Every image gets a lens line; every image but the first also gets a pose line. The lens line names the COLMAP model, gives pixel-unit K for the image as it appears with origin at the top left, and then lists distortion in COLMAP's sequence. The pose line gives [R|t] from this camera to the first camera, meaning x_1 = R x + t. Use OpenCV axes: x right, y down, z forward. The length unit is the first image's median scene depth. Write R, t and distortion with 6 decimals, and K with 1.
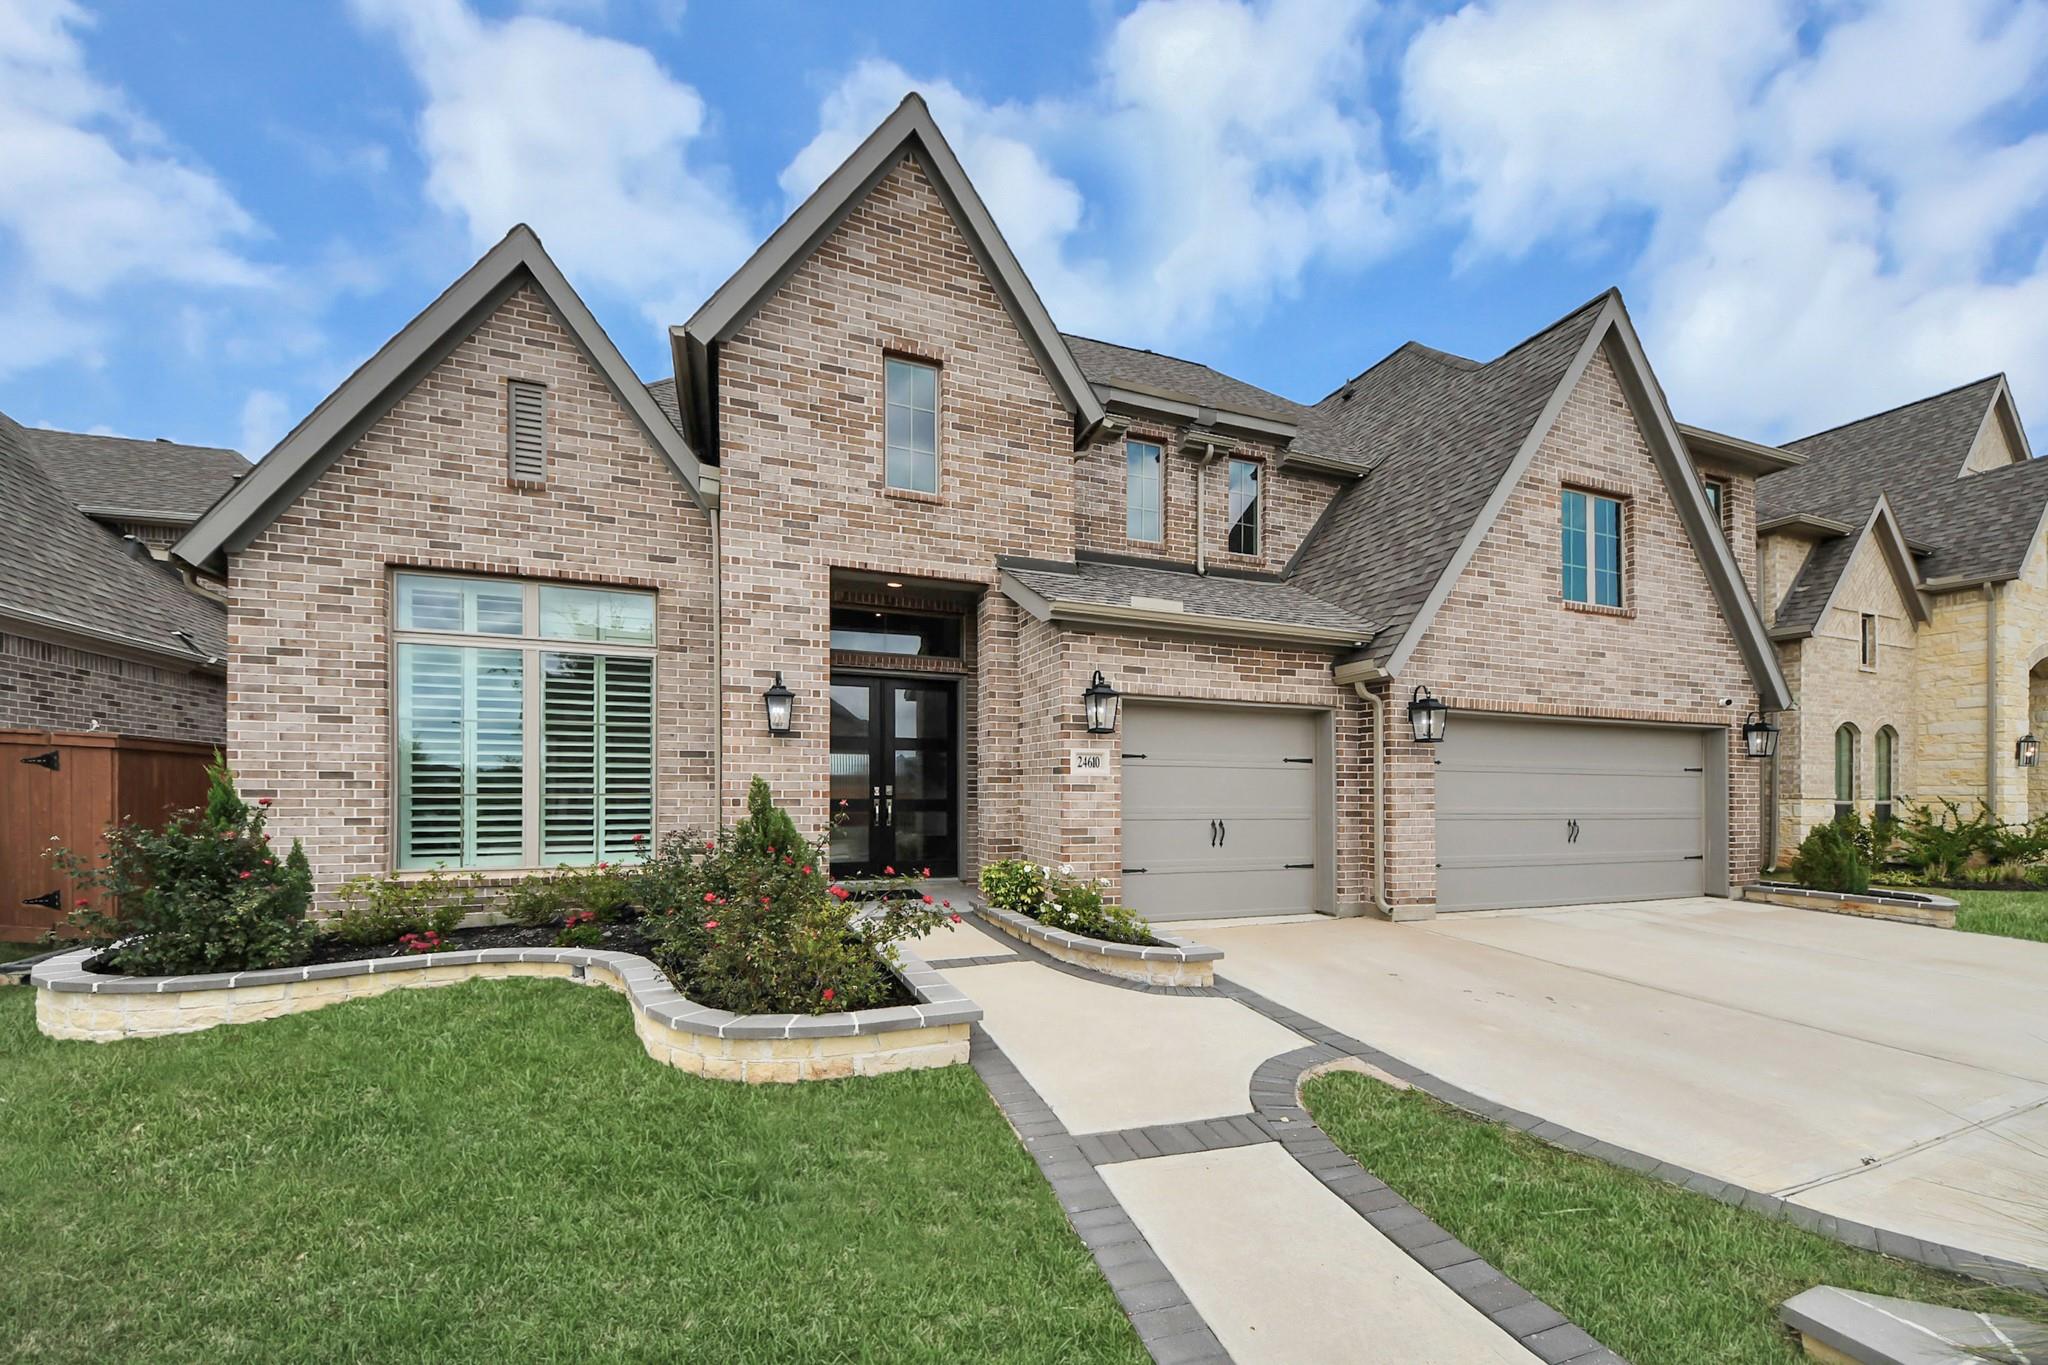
lens RADIAL K [[746.4, 0, 1012.6], [0, 746.4, 697.9], [0, 0, 1]] dist [0.019832, -0.009108]
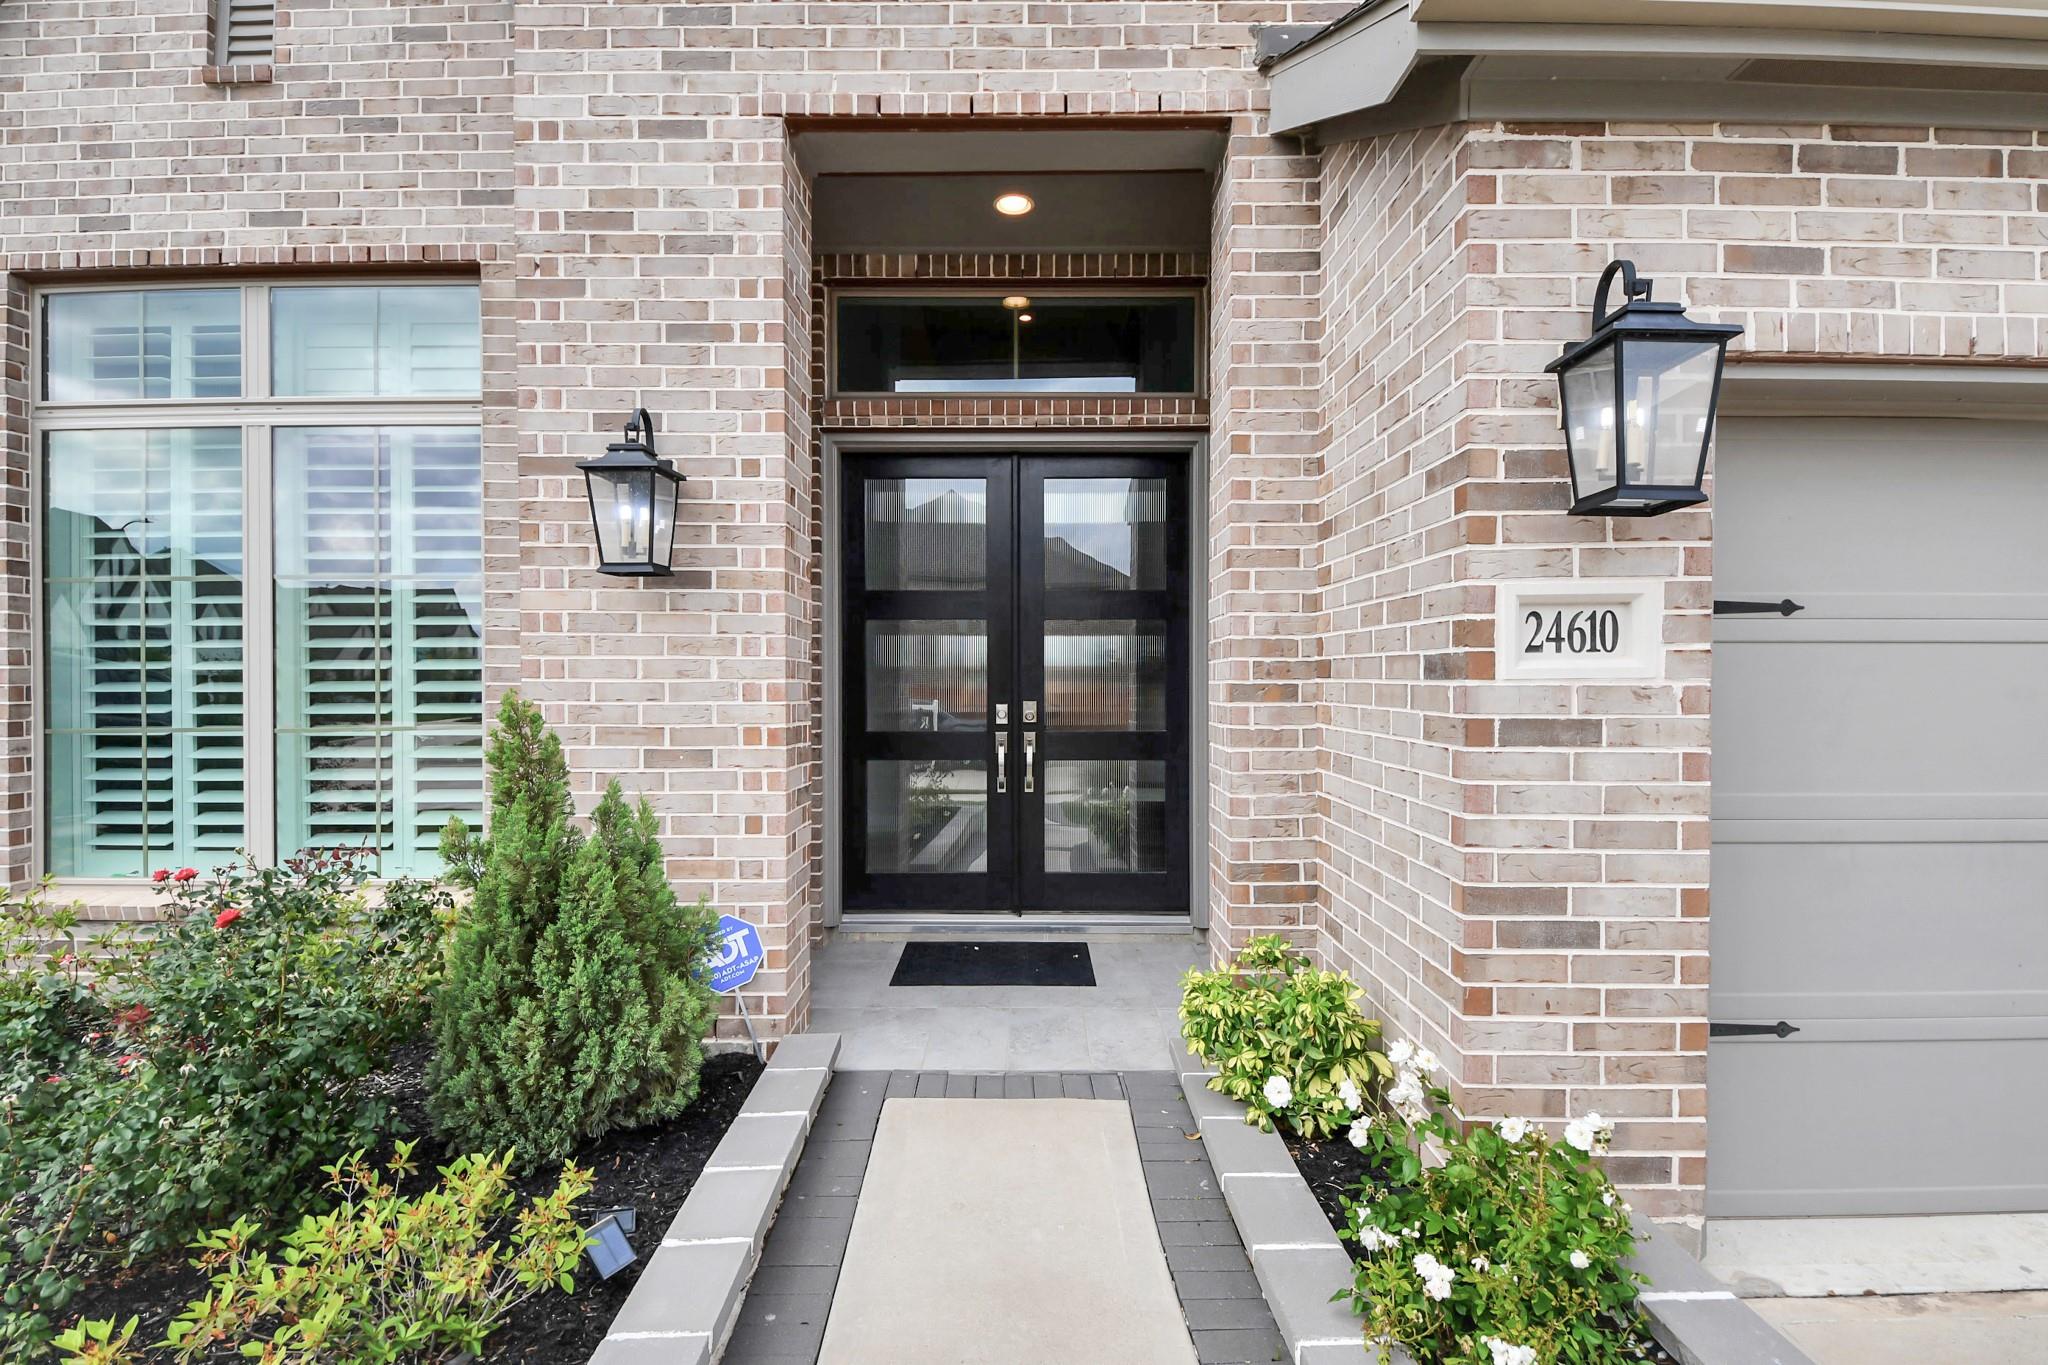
lens RADIAL K [[1056.8, 0, 1030.5], [0, 1056.8, 707.6], [0, 0, 1]] dist [0.030829, -0.031387]
pose [[0.950363, -0.002880, -0.311130, 0.032881], [0.047195, 0.989722, 0.134996, 0.046018], [0.307543, -0.142979, 0.940731, 0.508511]]
